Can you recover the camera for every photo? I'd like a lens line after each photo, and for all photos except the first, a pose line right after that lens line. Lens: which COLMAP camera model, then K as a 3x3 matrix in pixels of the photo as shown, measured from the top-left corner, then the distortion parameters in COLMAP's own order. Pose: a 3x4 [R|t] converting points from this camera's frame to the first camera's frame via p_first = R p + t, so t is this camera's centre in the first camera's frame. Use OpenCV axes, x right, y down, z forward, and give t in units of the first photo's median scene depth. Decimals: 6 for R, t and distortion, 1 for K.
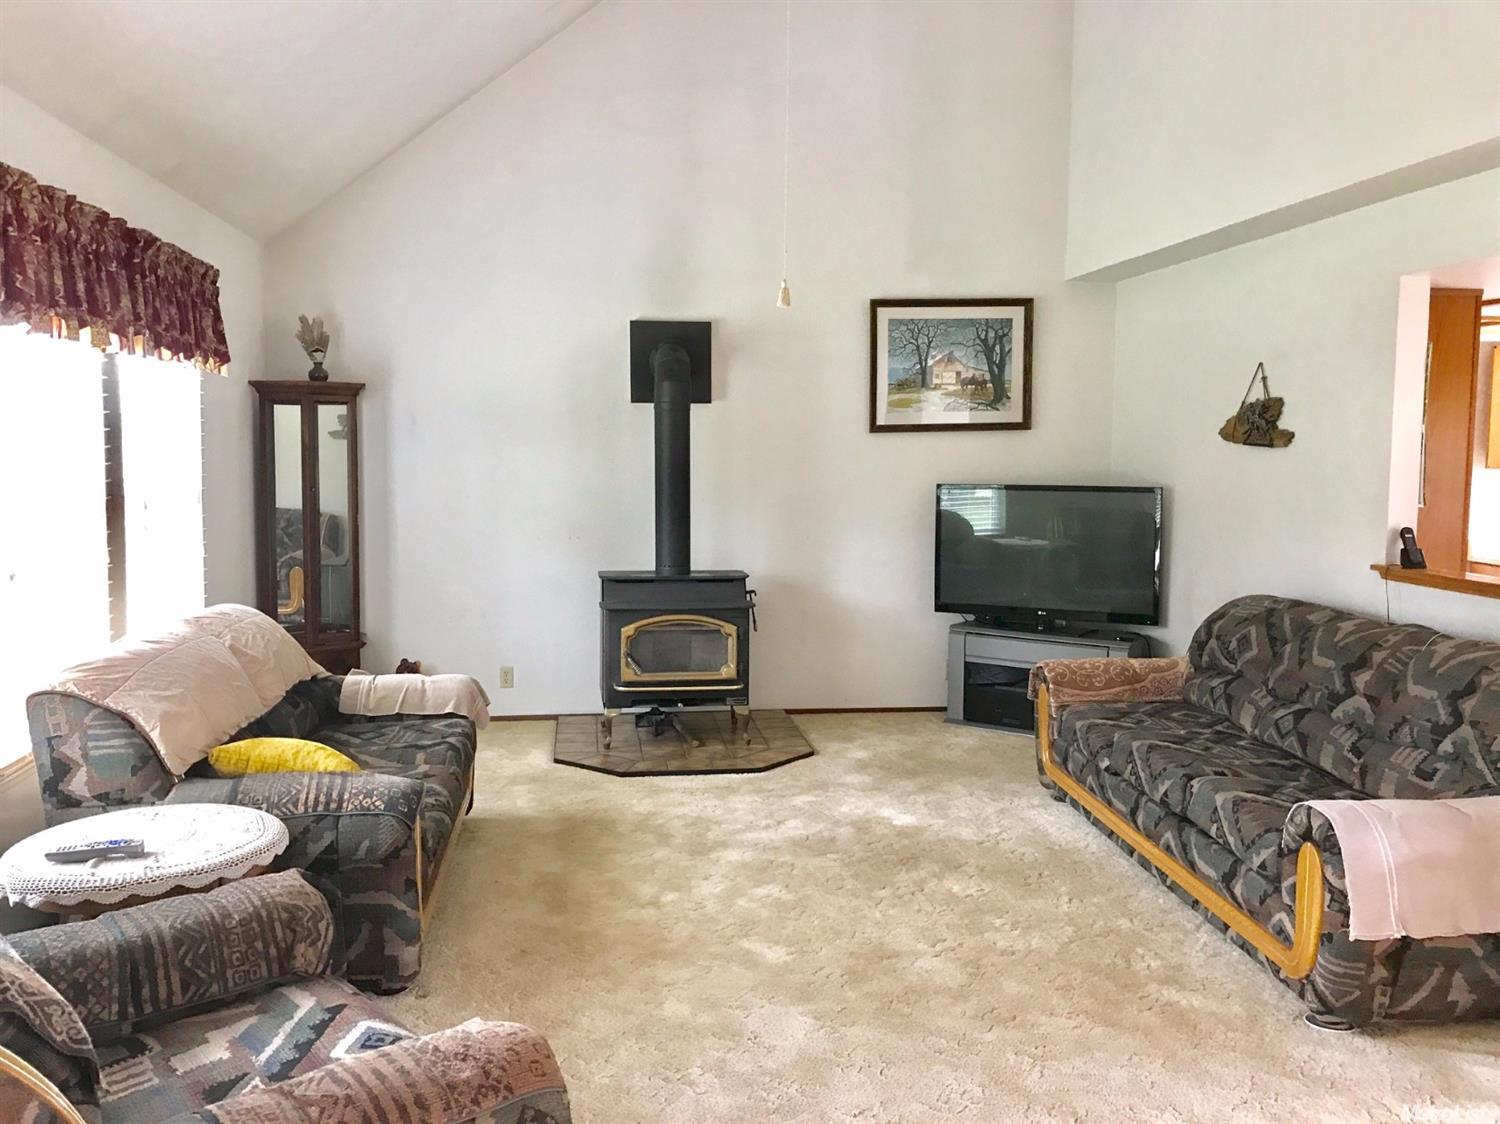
lens RADIAL K [[1256.1, 0, 749.1], [0, 1256.1, 548.1], [0, 0, 1]] dist [0.032320, -0.028002]
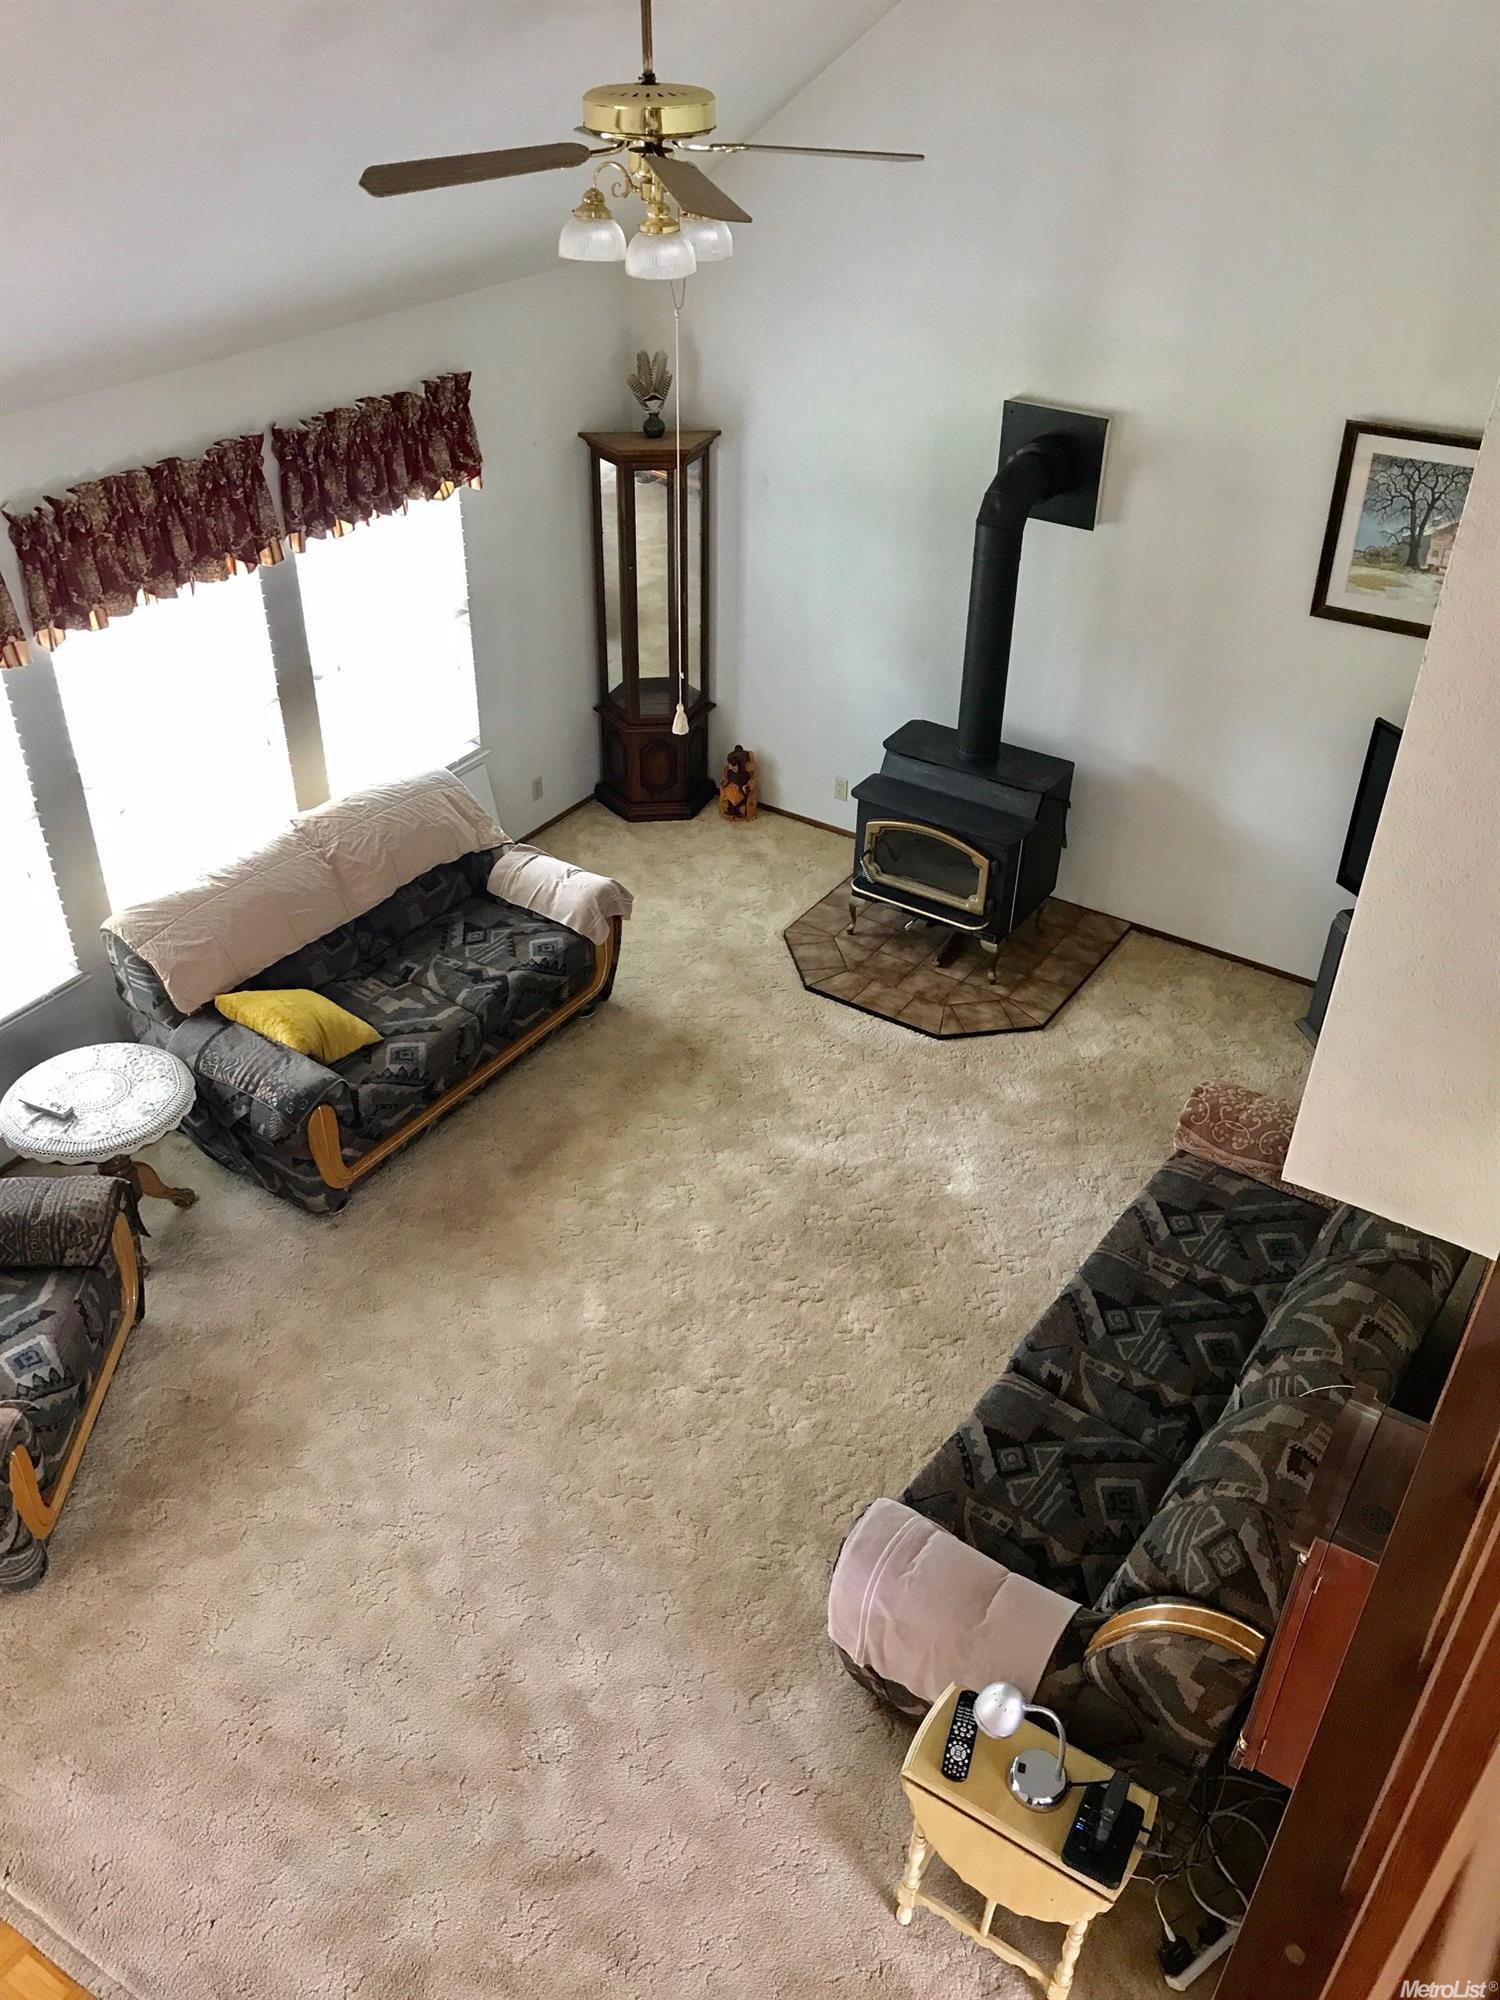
lens RADIAL K [[1674.8, 0, 765.6], [0, 1674.8, 1002.6], [0, 0, 1]] dist [0.032320, -0.028002]
pose [[0.753078, 0.385845, -0.532913, 0.540066], [-0.061866, 0.847923, 0.526498, -0.460213], [0.655016, -0.363525, 0.662423, 0.152523]]
